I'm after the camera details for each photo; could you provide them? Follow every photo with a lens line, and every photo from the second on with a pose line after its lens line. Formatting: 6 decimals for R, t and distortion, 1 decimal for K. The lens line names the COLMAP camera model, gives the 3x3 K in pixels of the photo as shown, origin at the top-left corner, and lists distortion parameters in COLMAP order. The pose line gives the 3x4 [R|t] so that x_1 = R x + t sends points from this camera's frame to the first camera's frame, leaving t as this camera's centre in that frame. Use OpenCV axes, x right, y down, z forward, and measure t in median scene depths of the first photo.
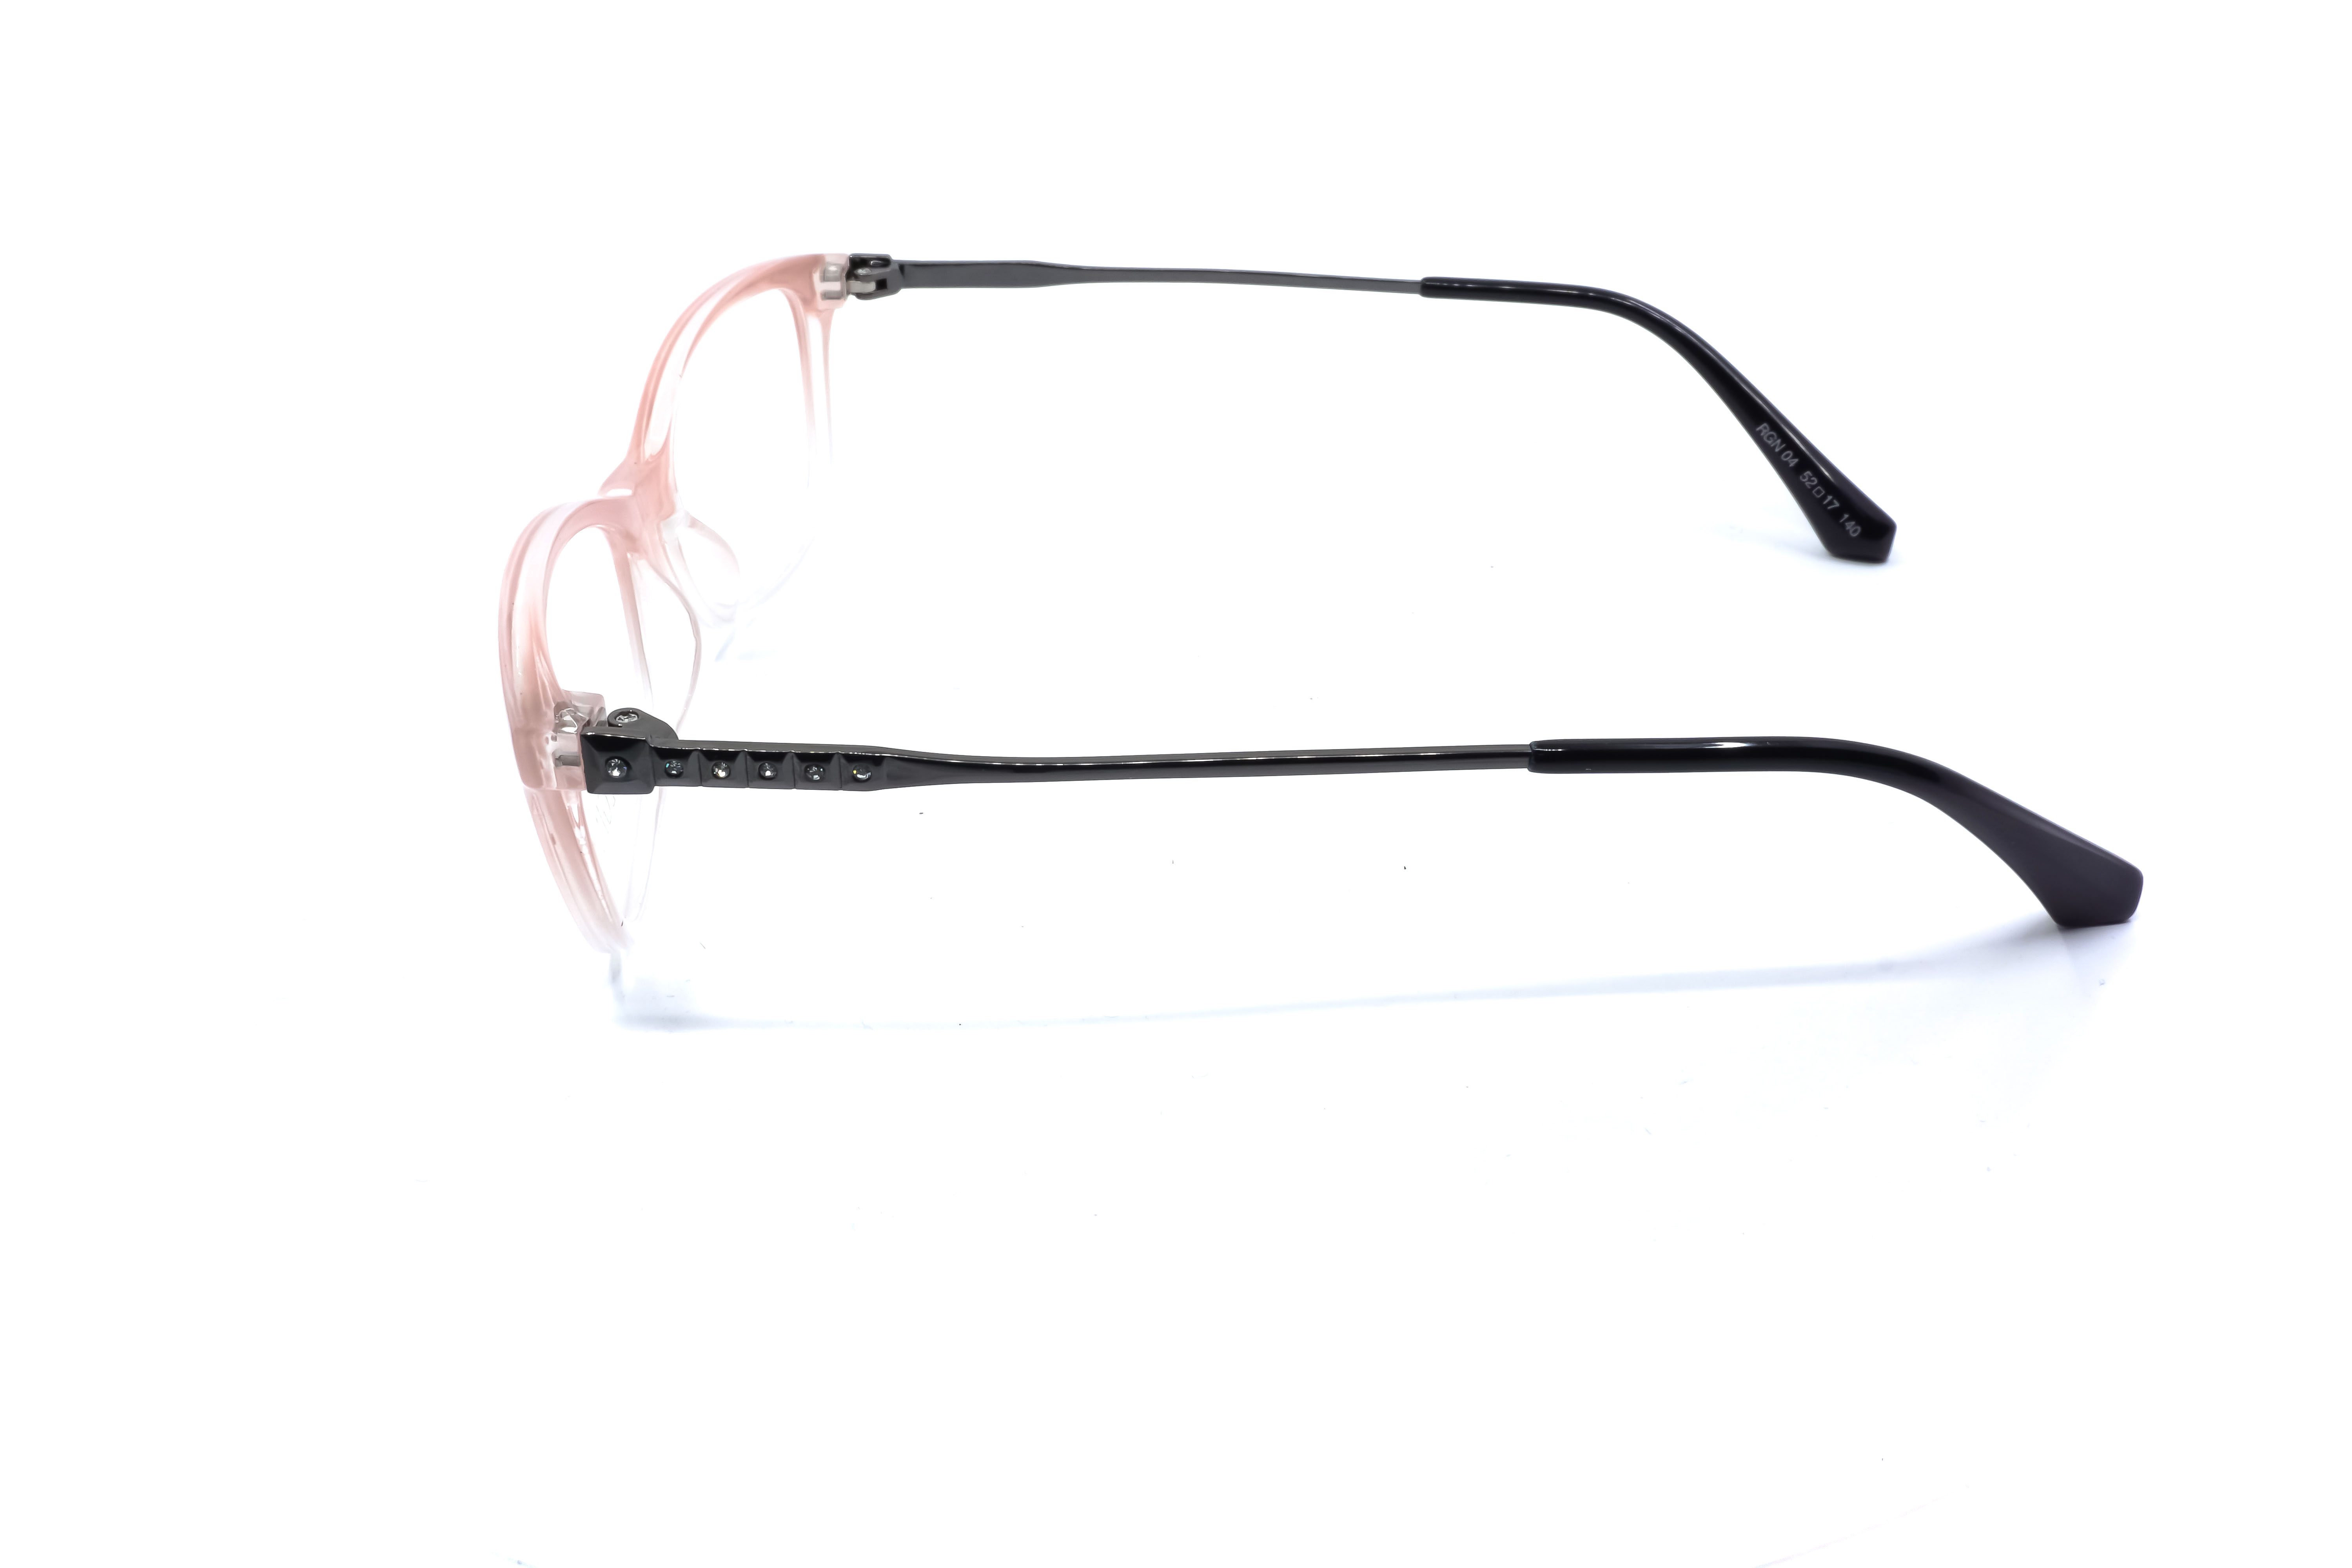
lens RADIAL K [[2291.0, 0, 1176.0], [0, 2291.0, 784.0], [0, 0, 1]] dist [-0.000878, 0.004035]
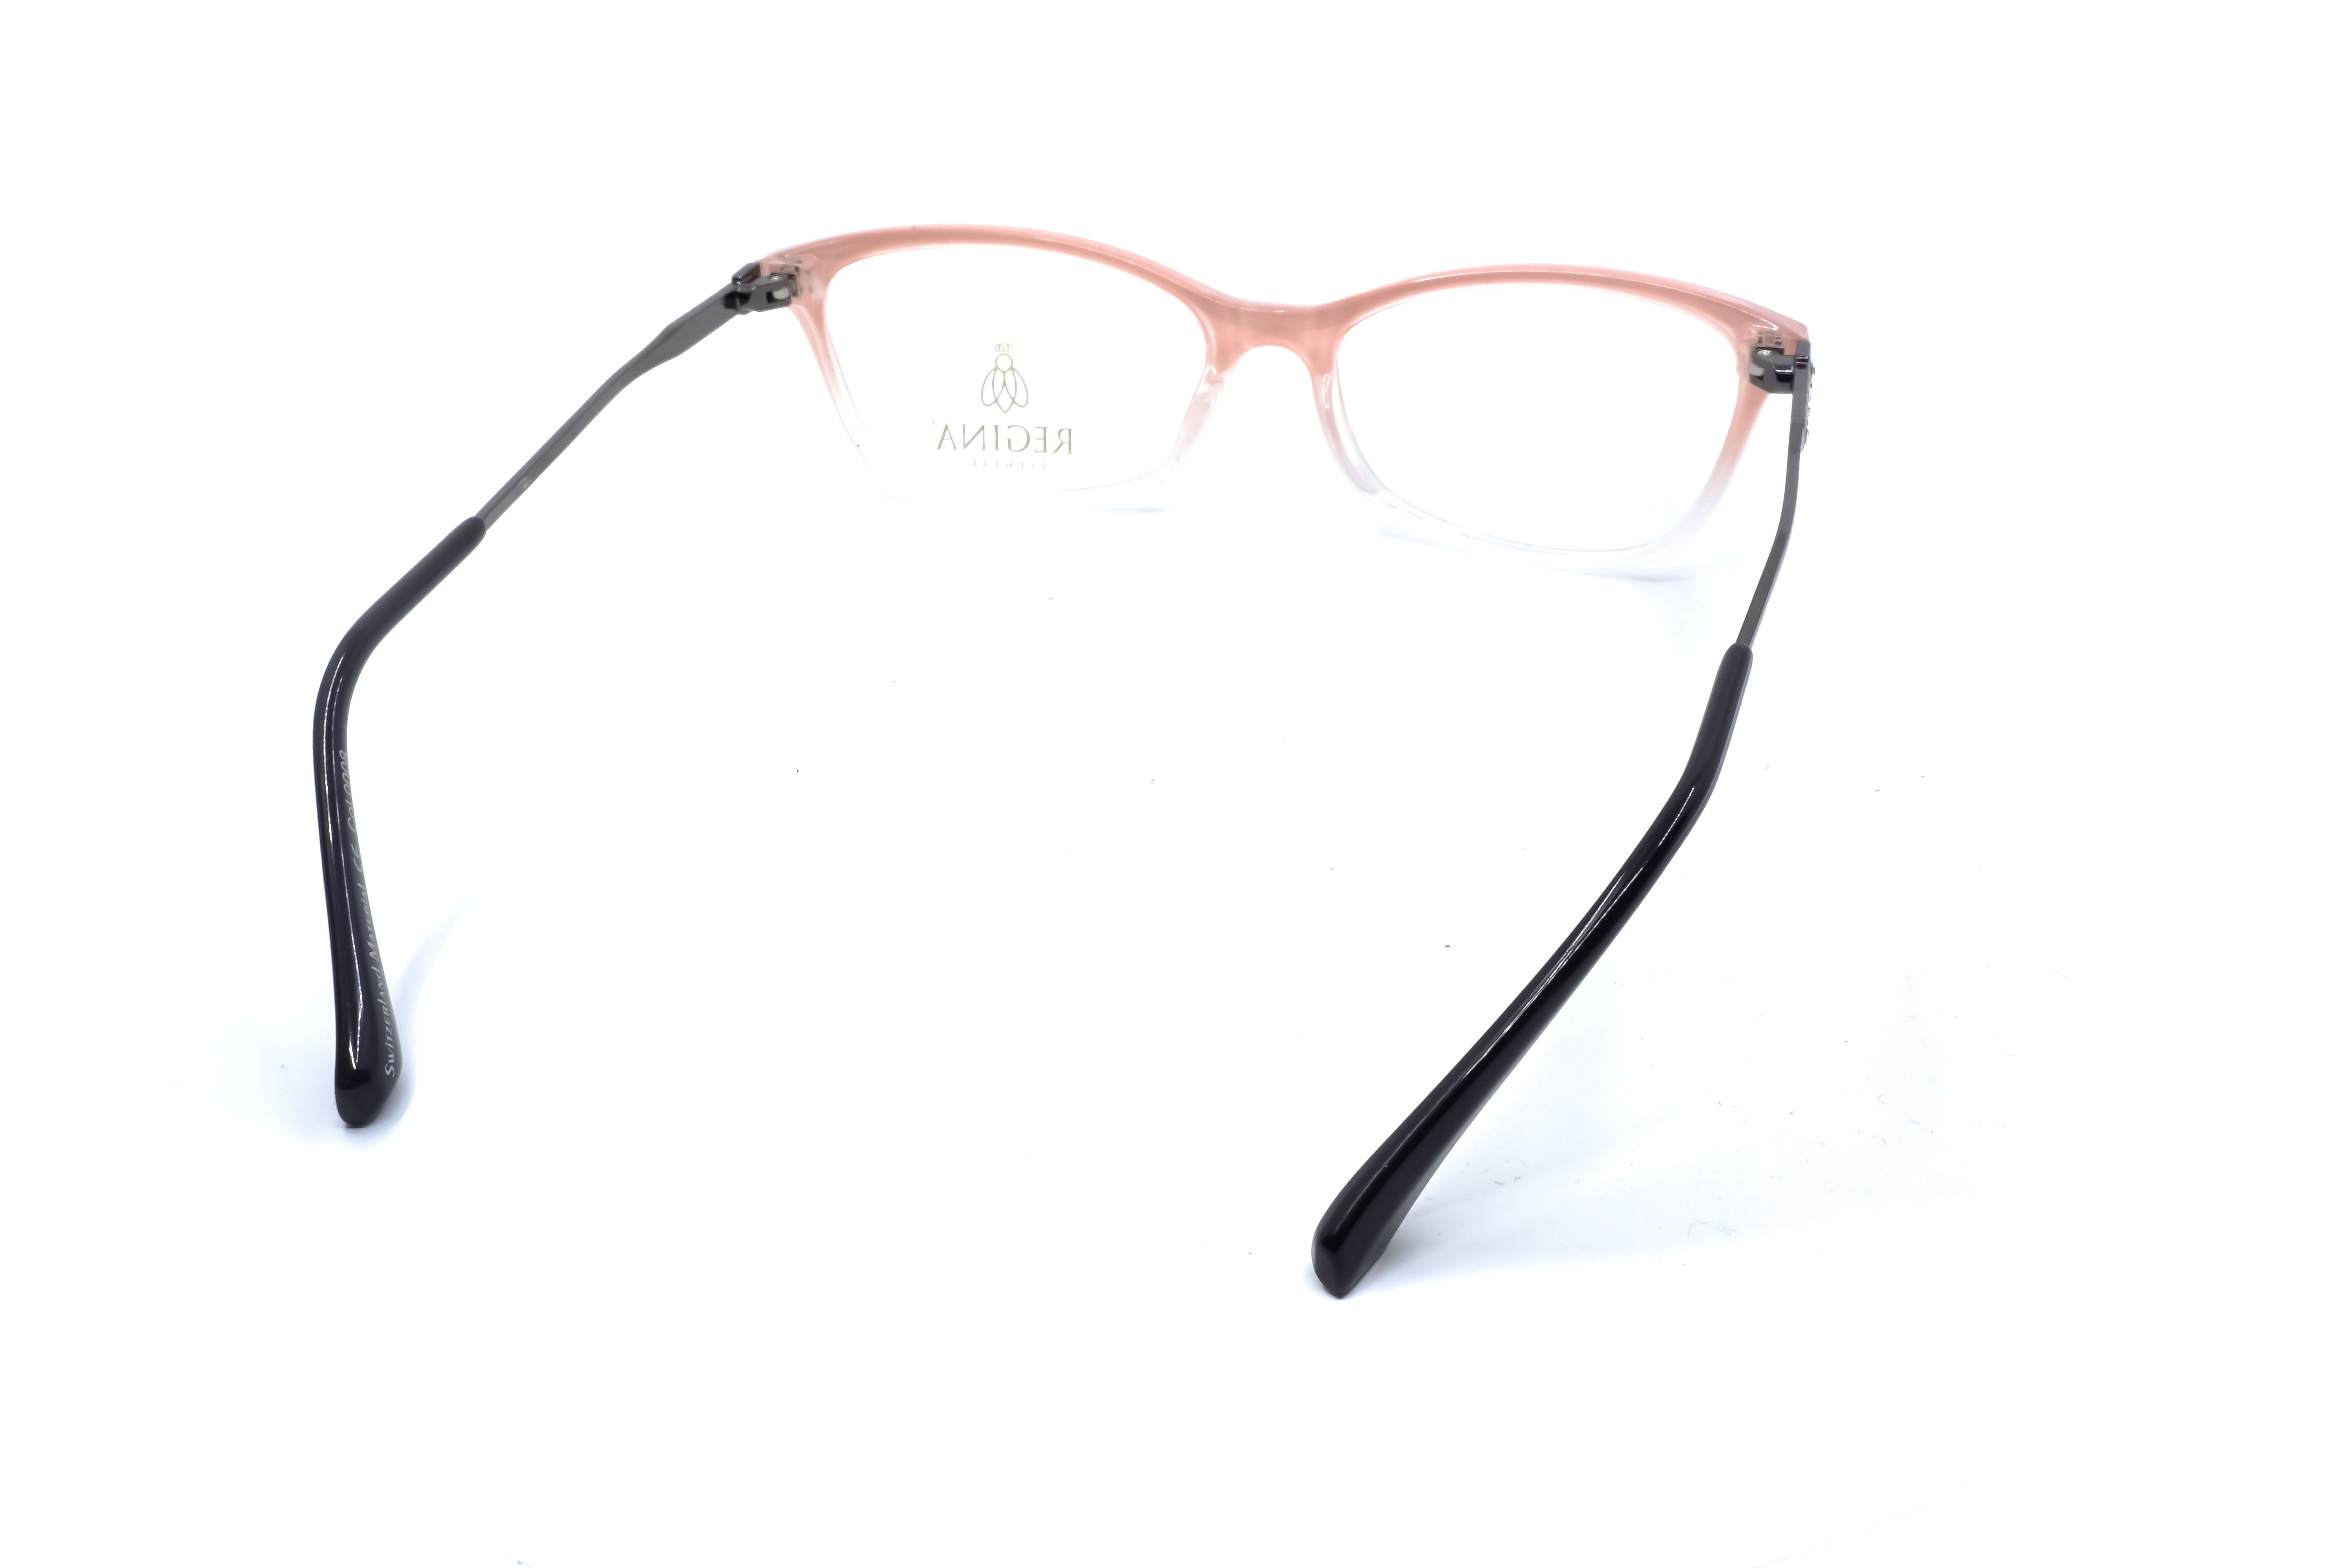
lens RADIAL K [[2271.4, 0, 1176.0], [0, 2271.4, 784.0], [0, 0, 1]] dist [-0.003426, -0.011692]
pose [[-0.277520, 0.482524, -0.830755, 0.744629], [-0.448967, 0.699350, 0.556181, -0.503452], [0.849359, 0.527333, 0.022554, 0.900334]]
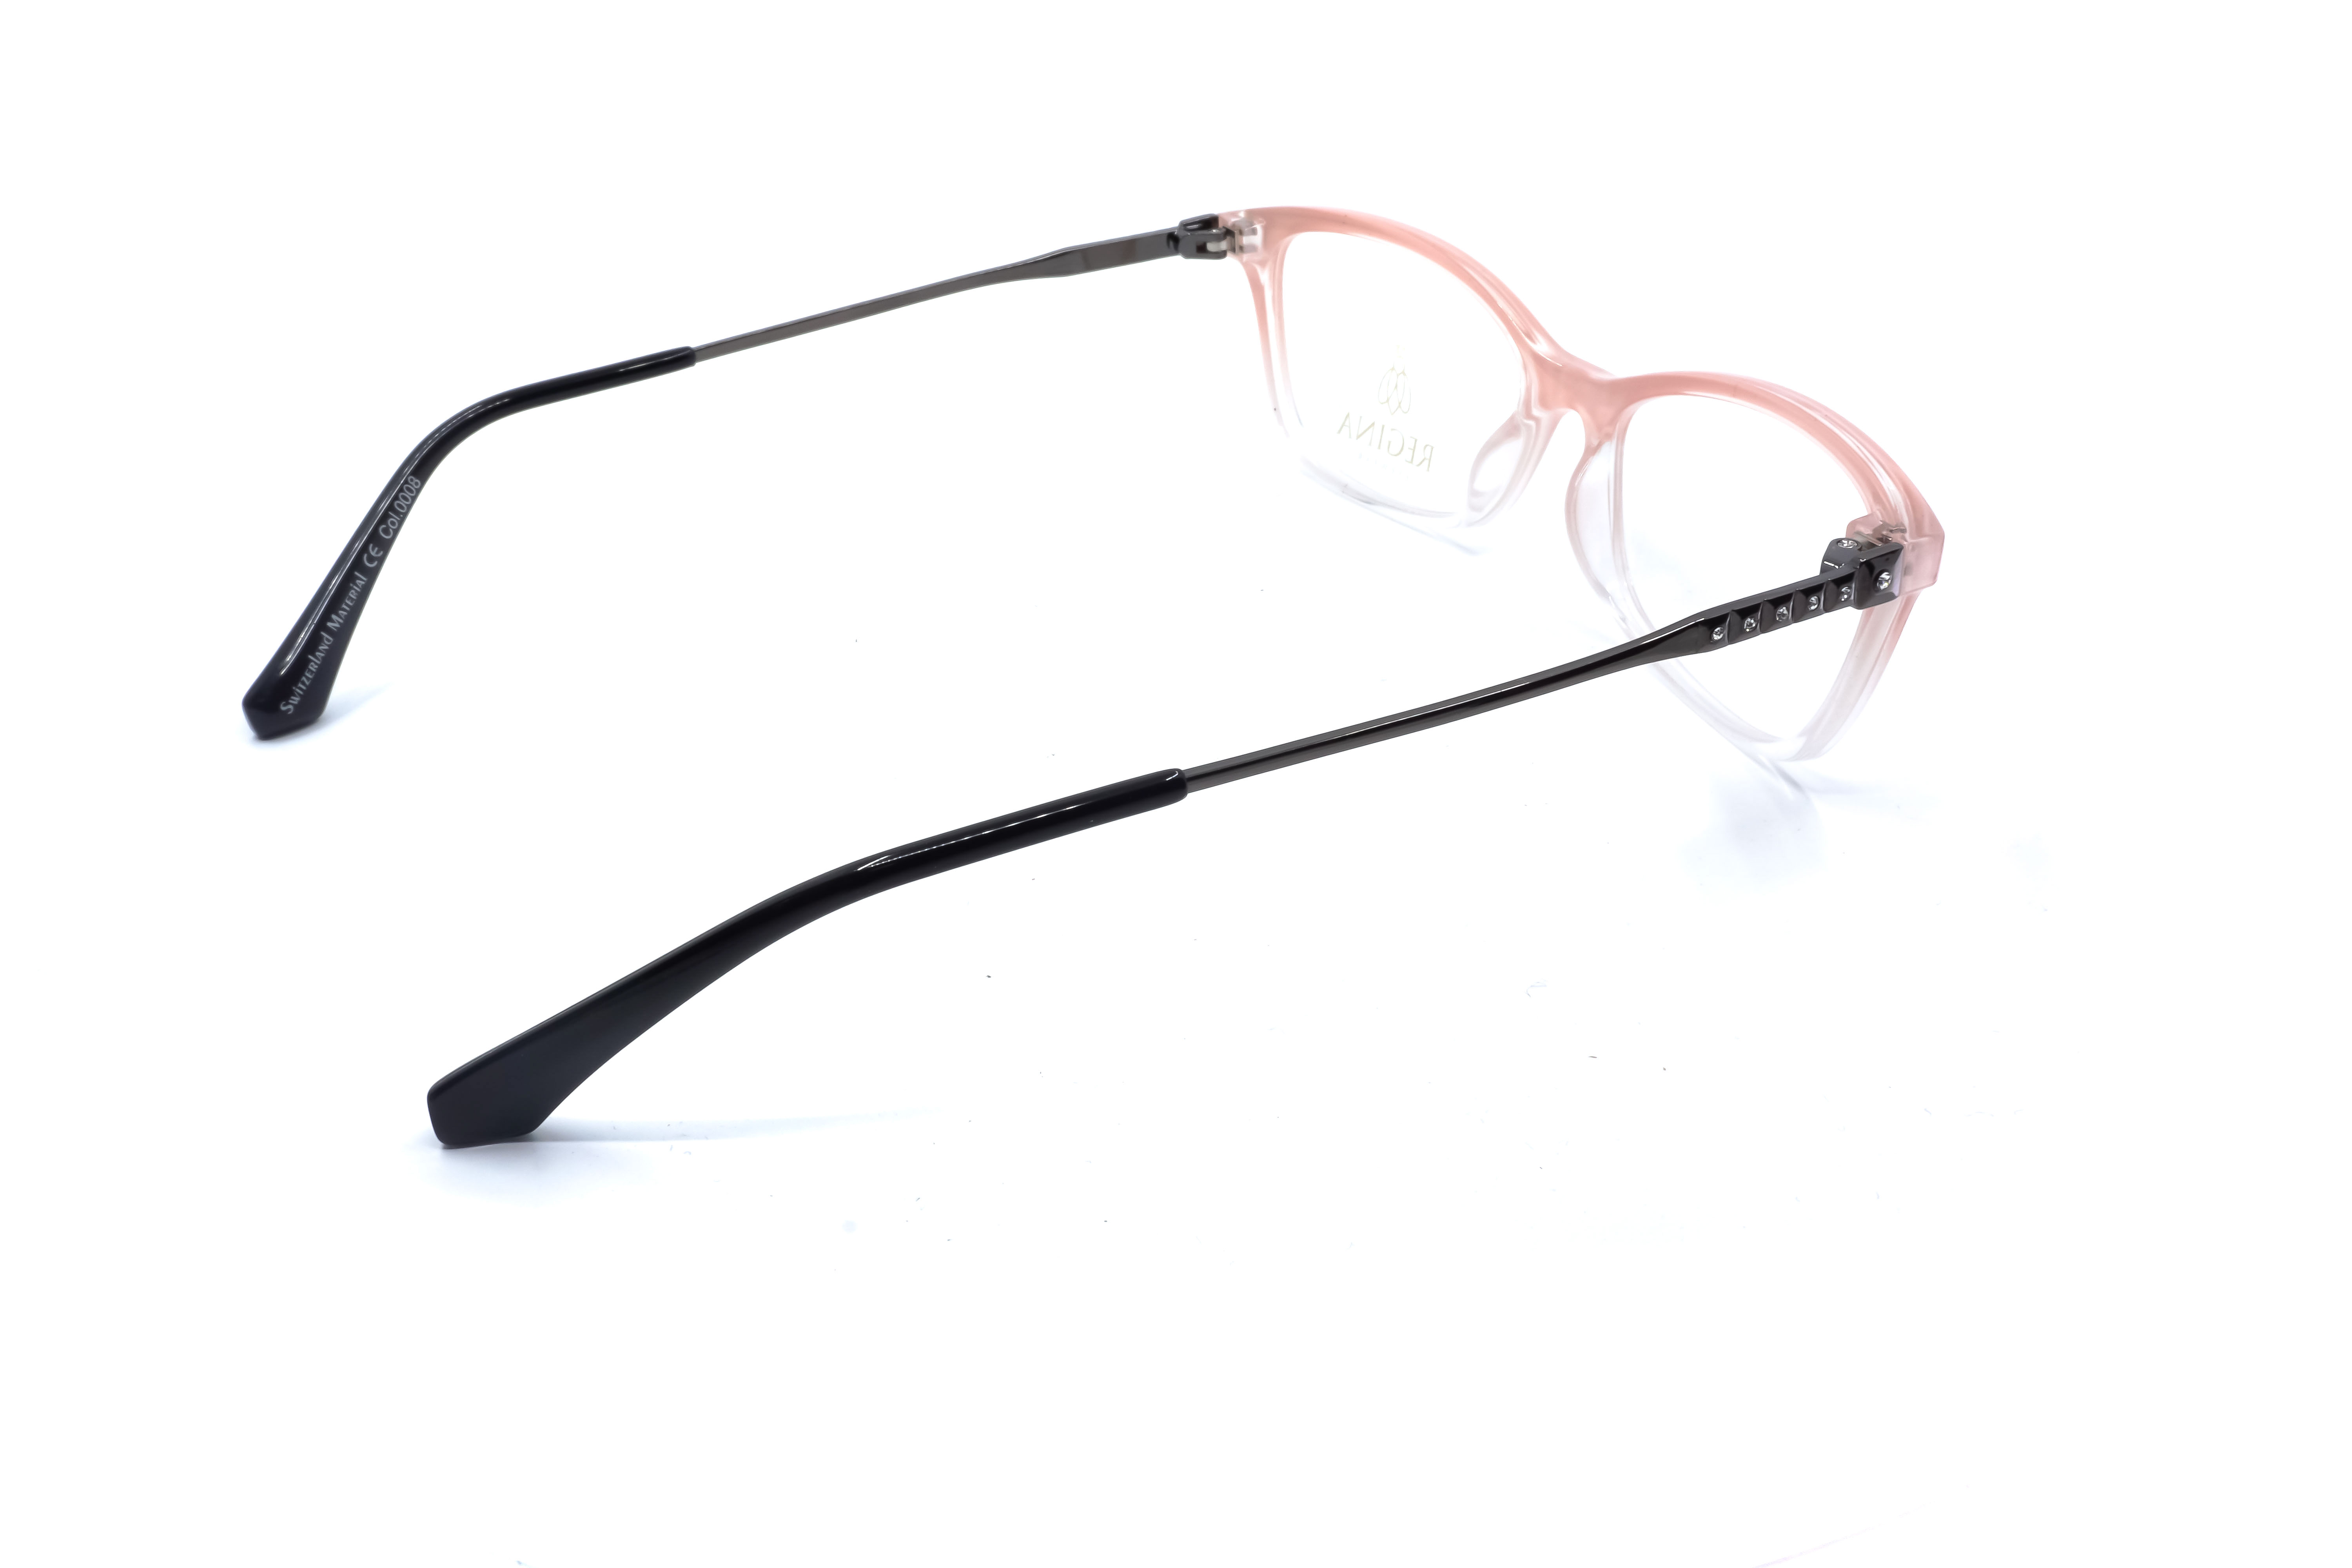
lens RADIAL K [[2271.4, 0, 1176.0], [0, 2271.4, 784.0], [0, 0, 1]] dist [-0.003426, -0.011692]
pose [[-0.877152, 0.254989, -0.406922, 0.359413], [-0.210288, 0.557850, 0.802859, -0.722782], [0.431722, 0.789800, -0.435698, 1.311639]]
